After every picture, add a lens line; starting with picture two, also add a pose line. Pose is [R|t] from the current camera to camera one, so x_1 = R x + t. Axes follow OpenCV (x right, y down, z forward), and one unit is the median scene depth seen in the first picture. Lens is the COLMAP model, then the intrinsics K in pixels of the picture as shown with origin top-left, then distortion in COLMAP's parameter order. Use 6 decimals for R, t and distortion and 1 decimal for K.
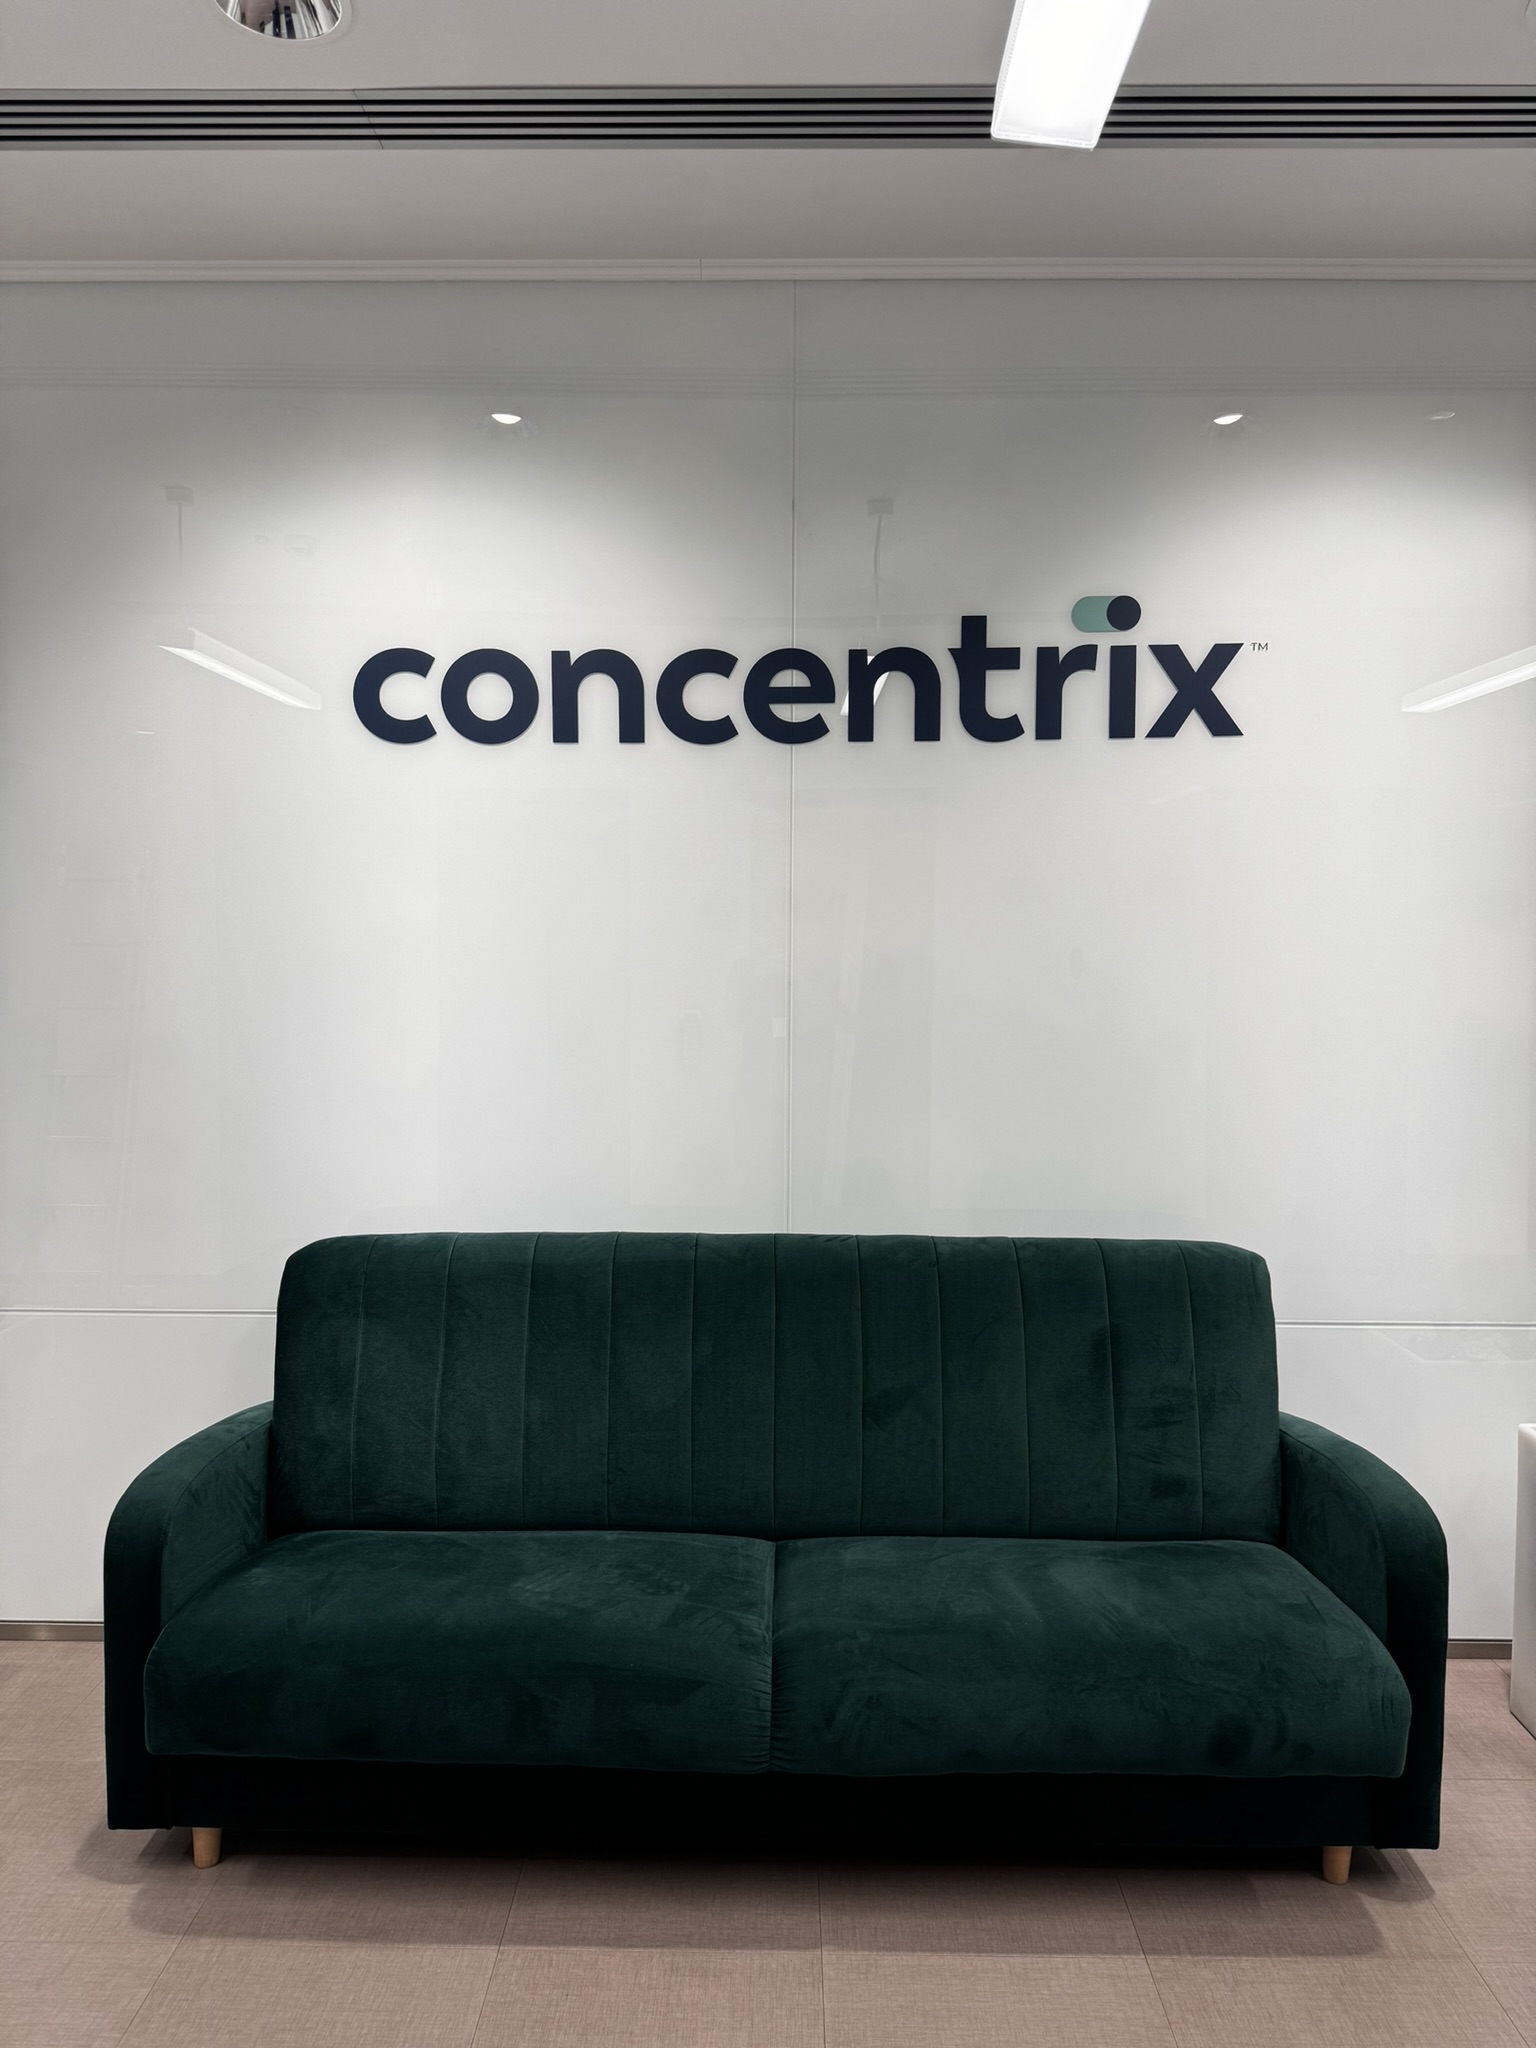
lens RADIAL K [[1460.2, 0, 748.3], [0, 1460.2, 1026.5], [0, 0, 1]] dist [0.089647, -0.092058]
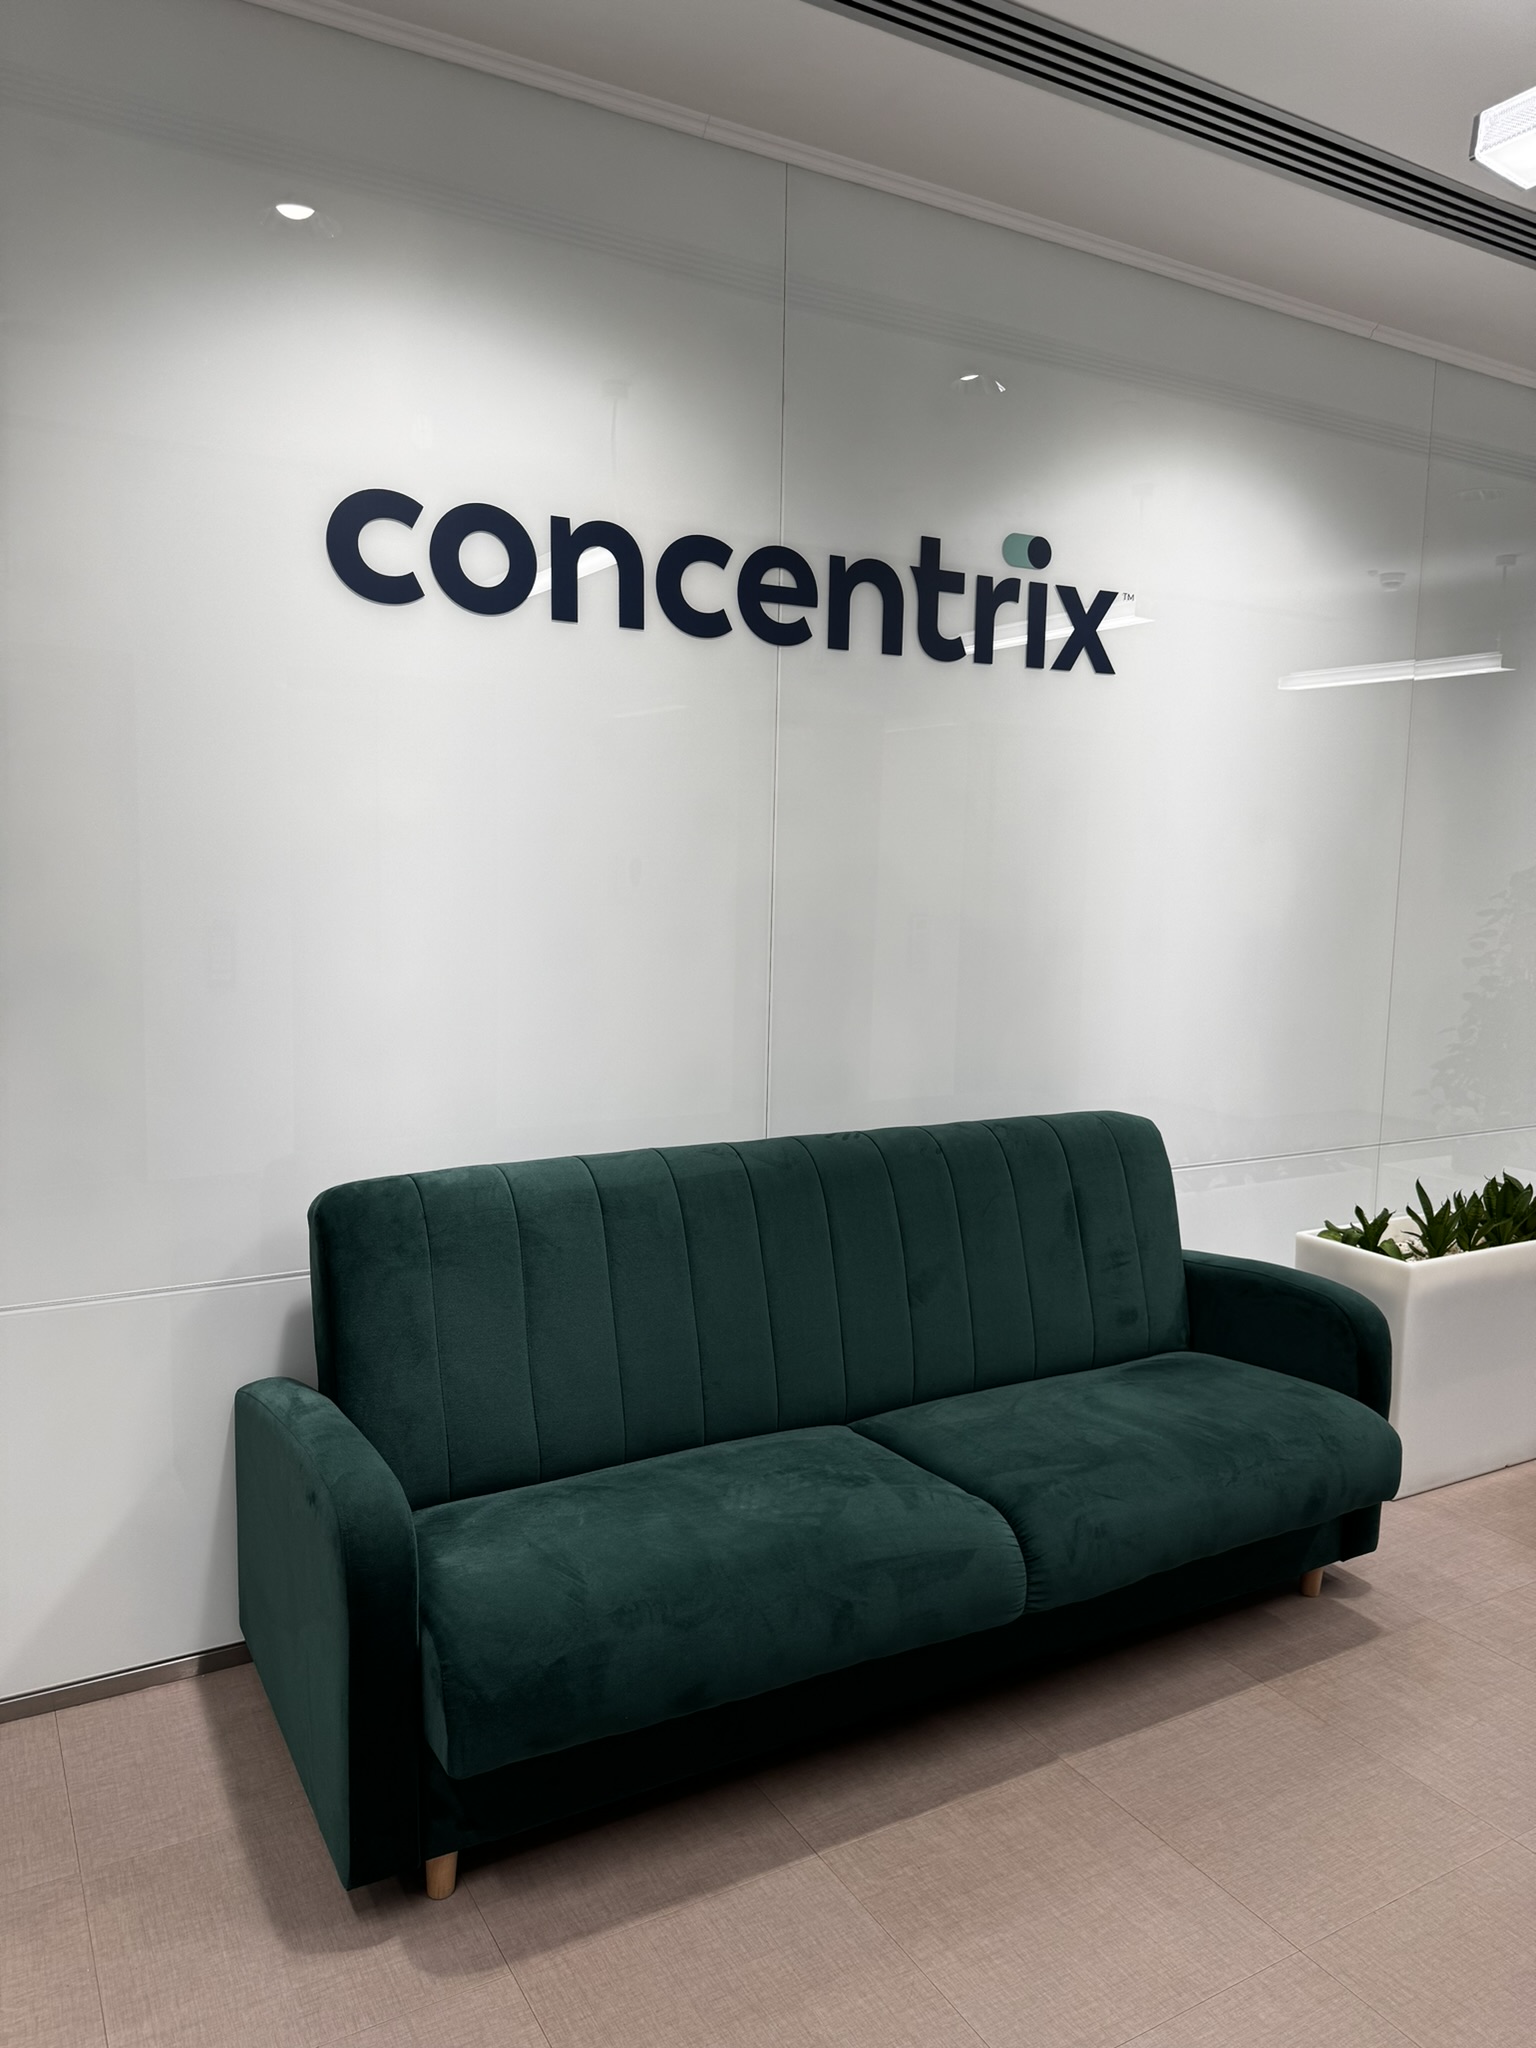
lens RADIAL K [[1460.2, 0, 759.1], [0, 1460.2, 1026.7], [0, 0, 1]] dist [0.089647, -0.092058]
pose [[0.852782, -0.045093, 0.520317, -0.516293], [0.010600, 0.997555, 0.069079, -0.004292], [-0.522160, -0.053394, 0.851175, 0.148856]]
